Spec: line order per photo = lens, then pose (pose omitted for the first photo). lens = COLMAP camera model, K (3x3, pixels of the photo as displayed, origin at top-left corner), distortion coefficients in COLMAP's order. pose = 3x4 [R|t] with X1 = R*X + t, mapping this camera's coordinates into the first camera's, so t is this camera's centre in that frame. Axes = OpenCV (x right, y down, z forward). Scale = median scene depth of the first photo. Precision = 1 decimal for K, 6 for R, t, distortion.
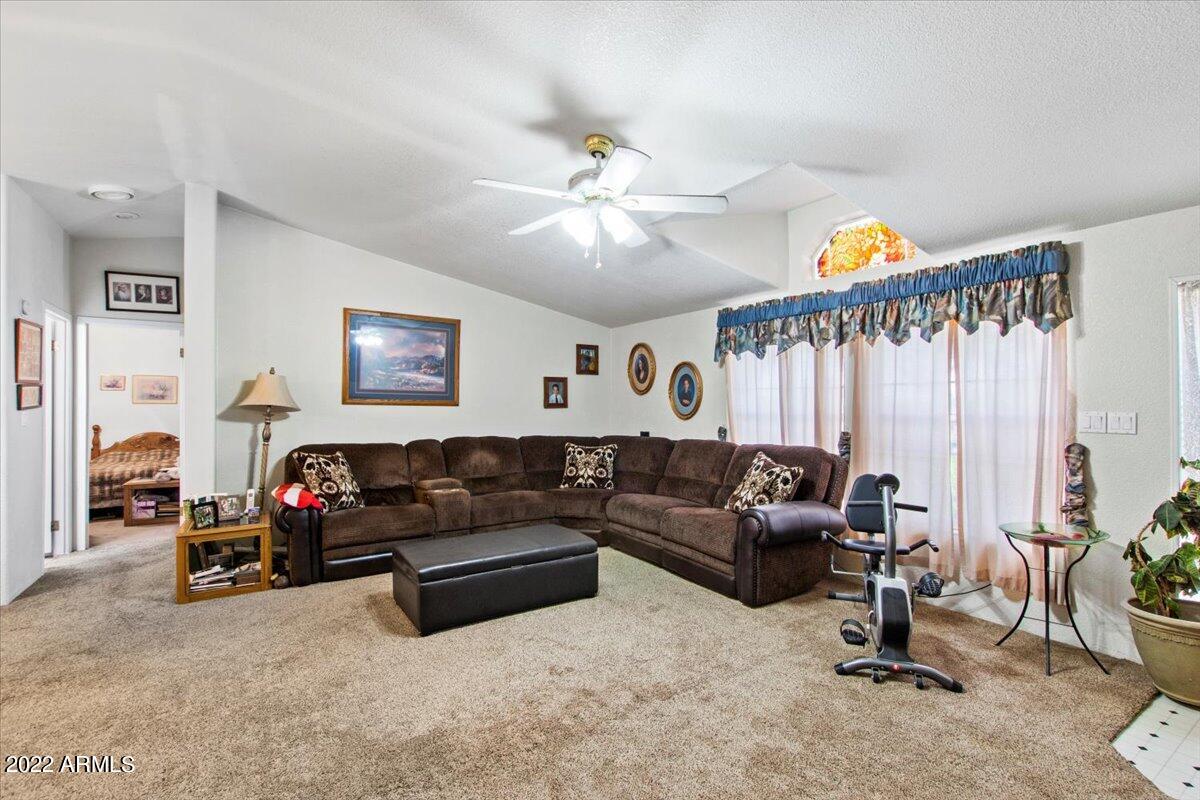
lens RADIAL K [[553.4, 0, 605.7], [0, 553.4, 404.5], [0, 0, 1]] dist [0.008714, -0.005103]
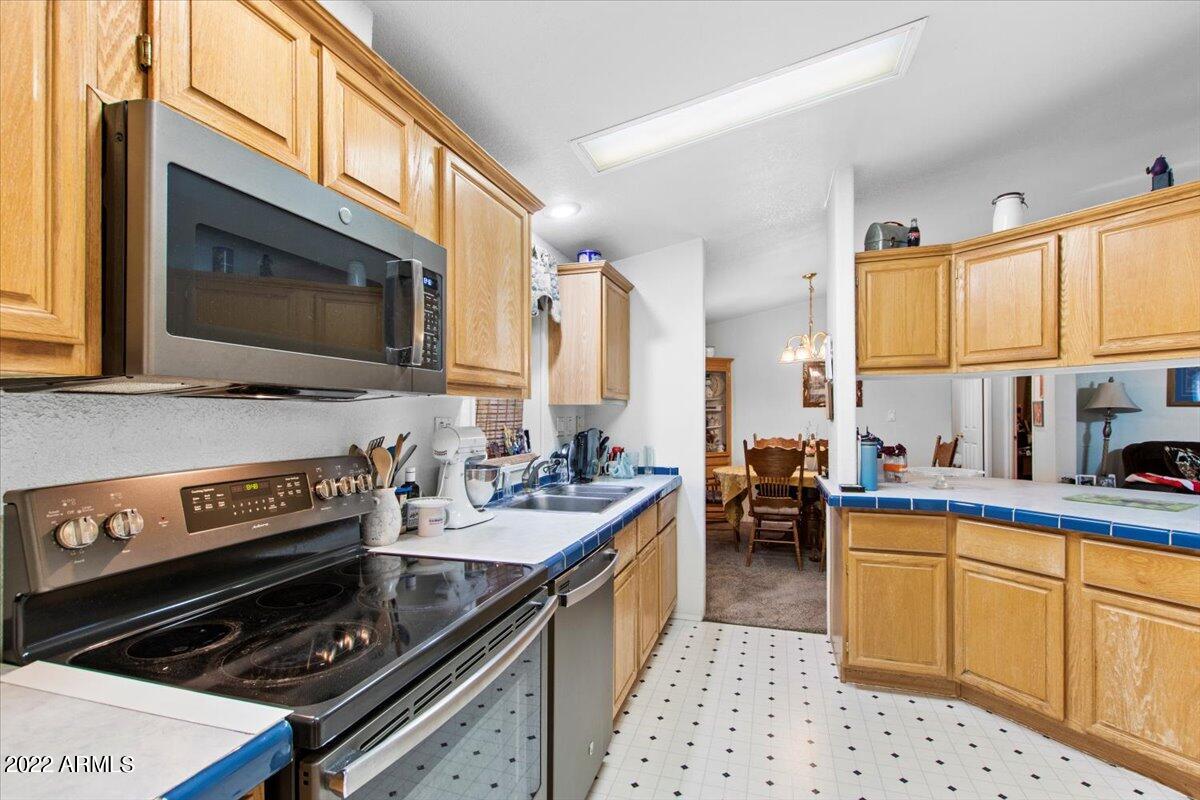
lens RADIAL K [[553.4, 0, 608.2], [0, 553.4, 414.4], [0, 0, 1]] dist [0.008714, -0.005103]
pose [[0.653906, -0.002112, -0.756573, -0.404546], [0.003829, 0.999993, 0.000518, 0.011346], [0.756566, -0.003236, 0.653909, -0.627024]]
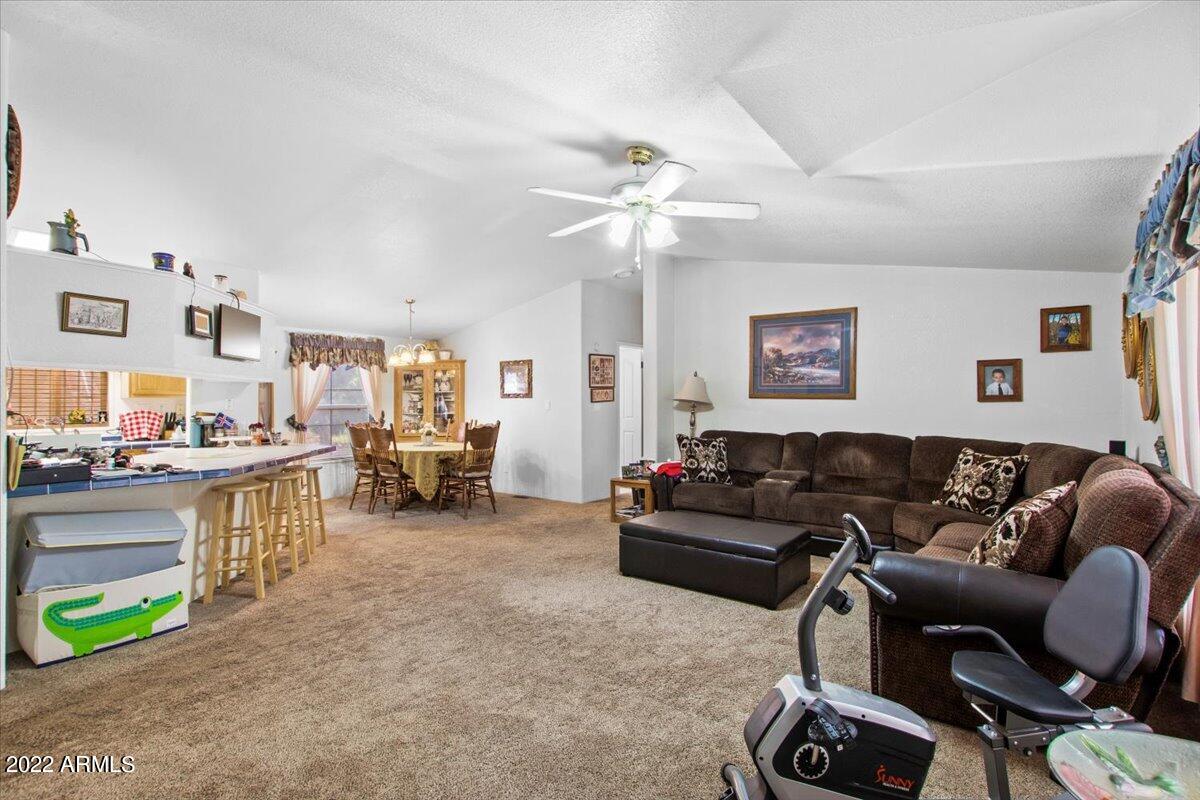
lens RADIAL K [[553.4, 0, 599.3], [0, 553.4, 401.4], [0, 0, 1]] dist [0.008714, -0.005103]
pose [[0.315832, -0.001692, -0.948814, 0.597539], [0.004004, 0.999992, -0.000451, 0.005786], [0.948807, -0.003657, 0.315836, 0.359430]]
